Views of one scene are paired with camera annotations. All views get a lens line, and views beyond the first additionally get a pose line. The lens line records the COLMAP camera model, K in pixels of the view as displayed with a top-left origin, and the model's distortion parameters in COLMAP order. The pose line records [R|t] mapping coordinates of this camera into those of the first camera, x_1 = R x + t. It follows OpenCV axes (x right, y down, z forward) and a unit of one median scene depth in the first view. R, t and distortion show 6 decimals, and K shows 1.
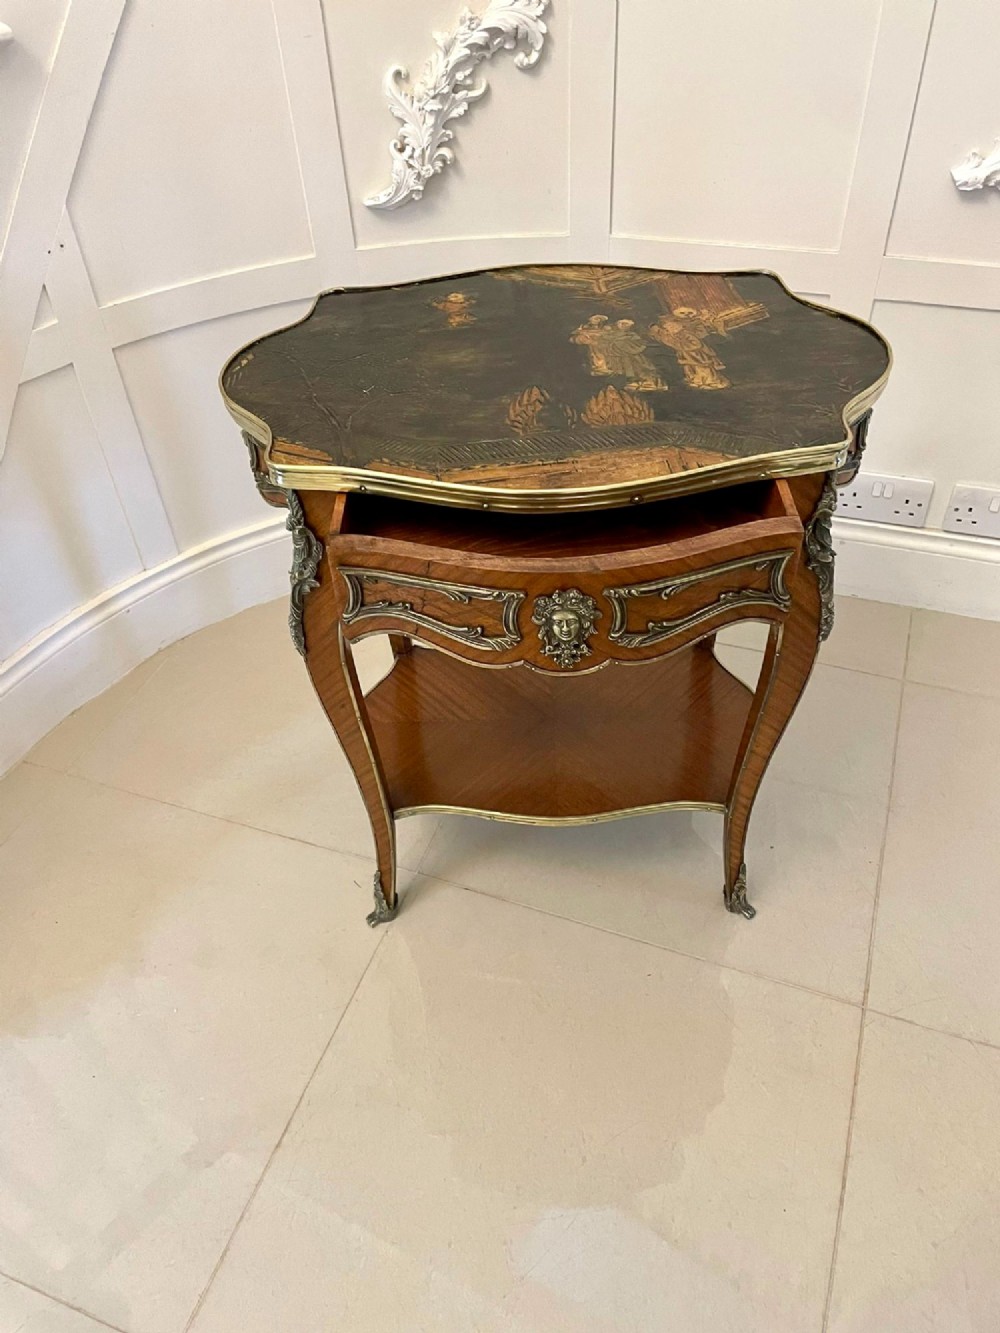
lens RADIAL K [[1012.6, 0, 493.2], [0, 1012.6, 667.5], [0, 0, 1]] dist [0.062623, -0.007924]
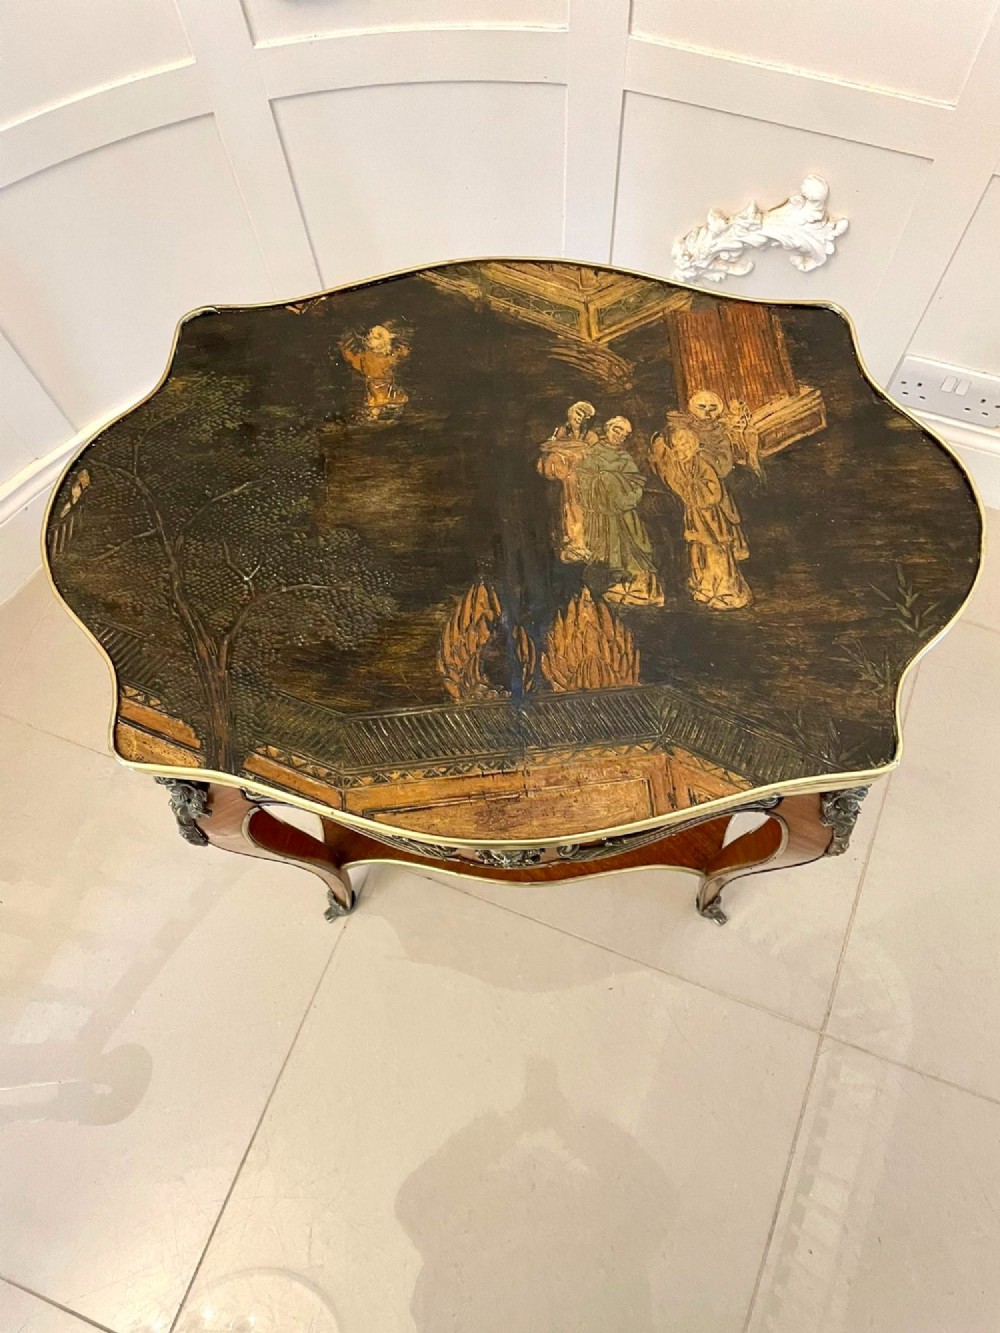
lens RADIAL K [[1008.9, 0, 502.9], [0, 1008.9, 669.3], [0, 0, 1]] dist [0.089217, -0.092206]
pose [[0.999912, 0.012428, 0.004564, 0.049102], [-0.013180, 0.901675, 0.432214, -0.487990], [0.001256, -0.432236, 0.901759, 0.301530]]
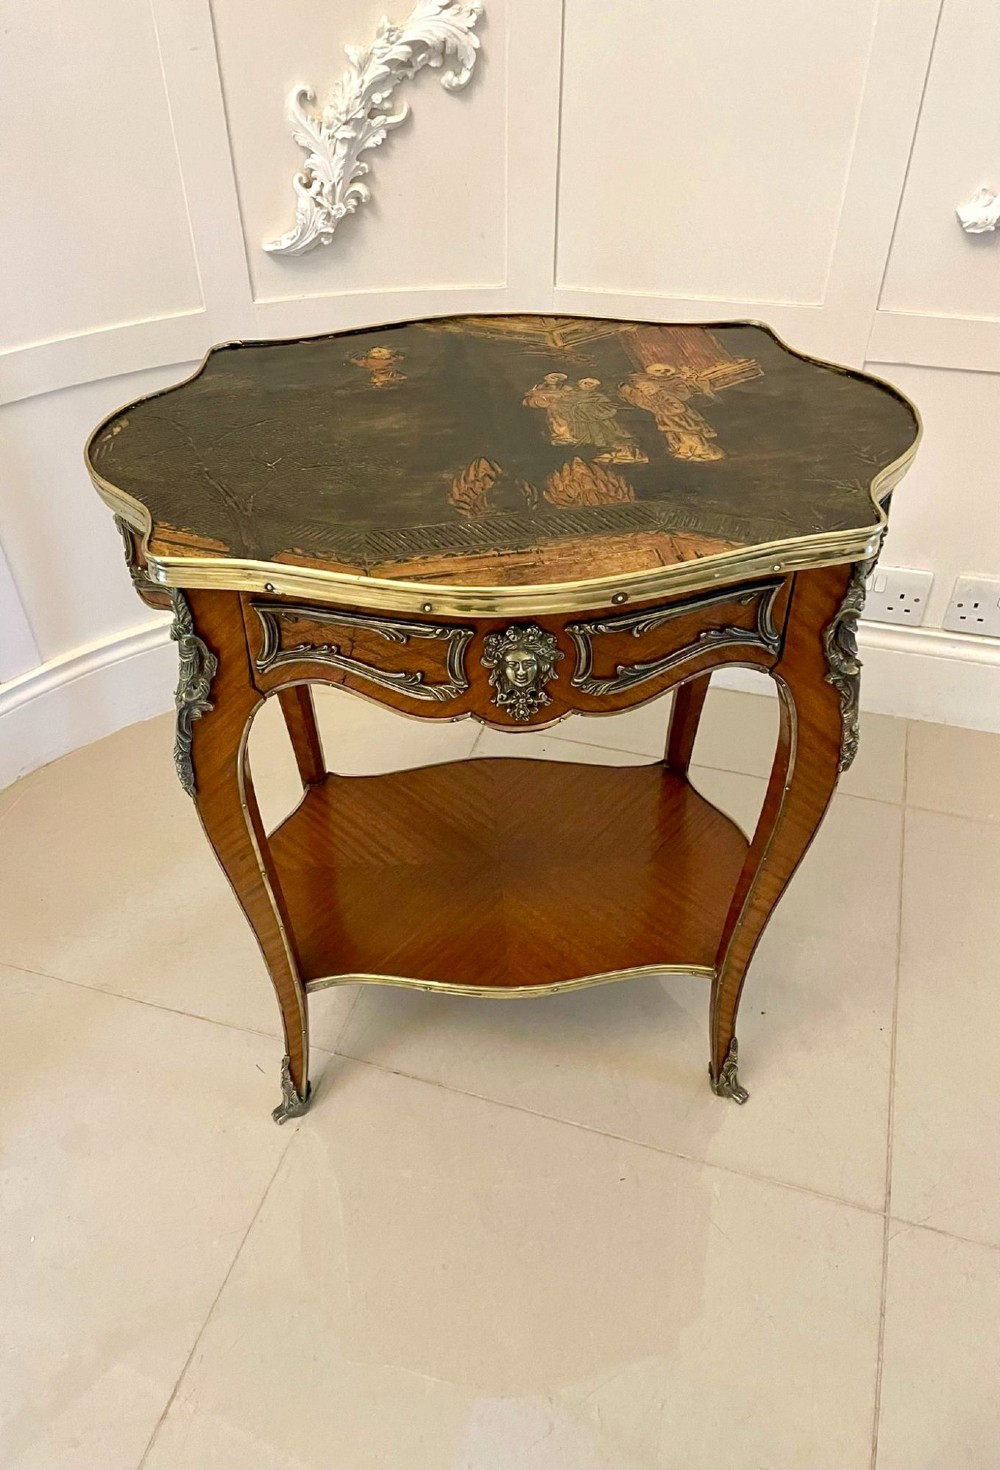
lens RADIAL K [[1117.8, 0, 441.1], [0, 1117.8, 739.2], [0, 0, 1]] dist [0.058247, 0.000203]
pose [[0.999374, -0.010880, 0.033660, -0.022074], [0.012038, 0.999336, -0.034392, -0.023293], [-0.033264, 0.034776, 0.998841, 0.116033]]
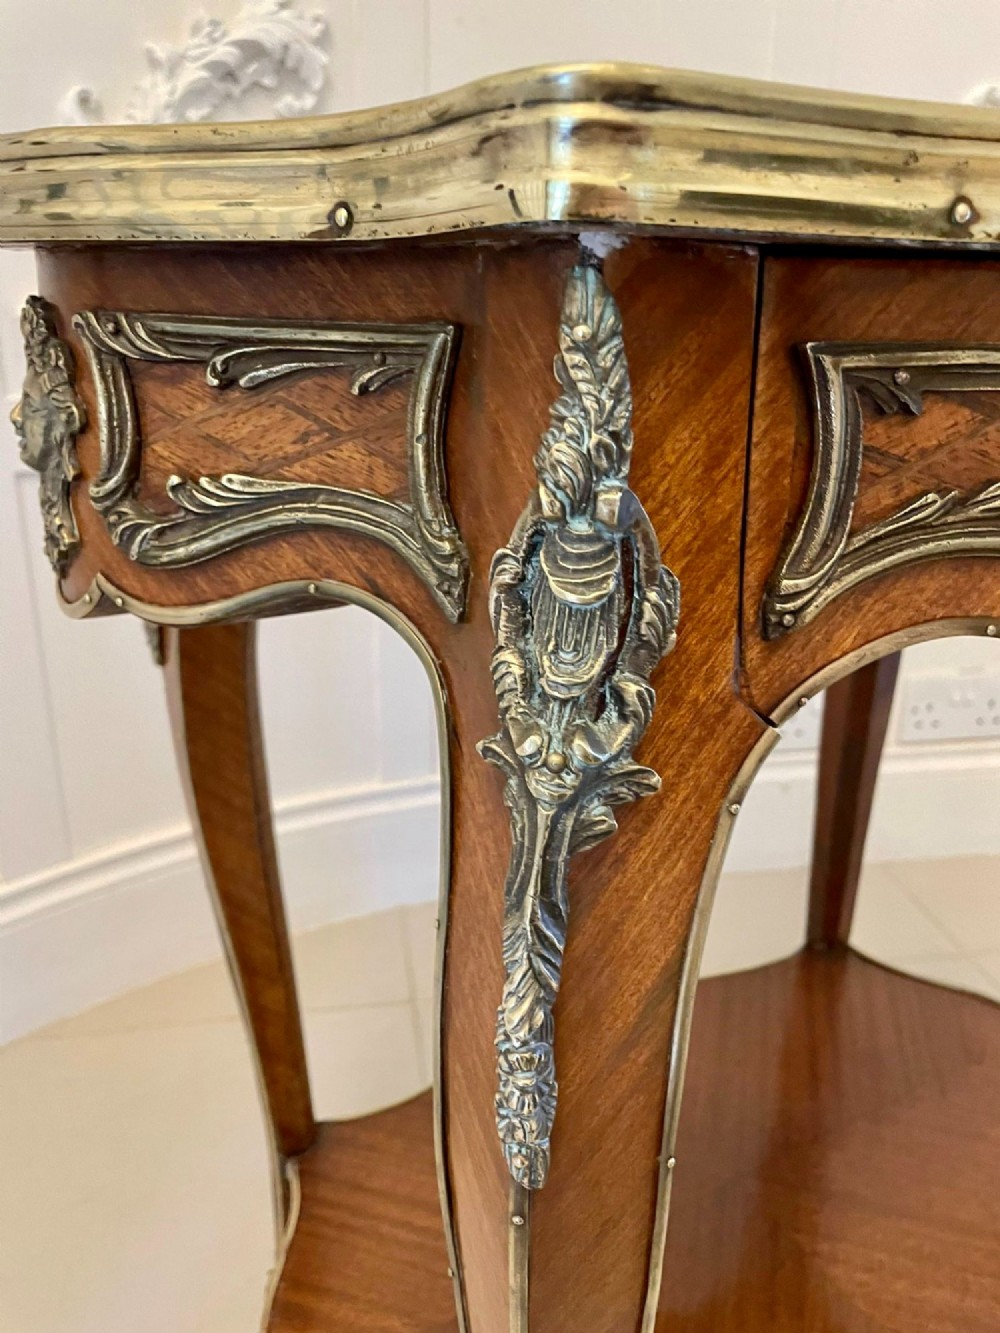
lens RADIAL K [[1030.9, 0, 489.0], [0, 1030.9, 661.9], [0, 0, 1]] dist [0.058777, -0.106235]
pose [[0.867076, -0.117461, 0.484130, -0.279754], [0.305387, 0.893124, -0.330255, -0.039449], [-0.393596, 0.434203, 0.810278, 0.753768]]
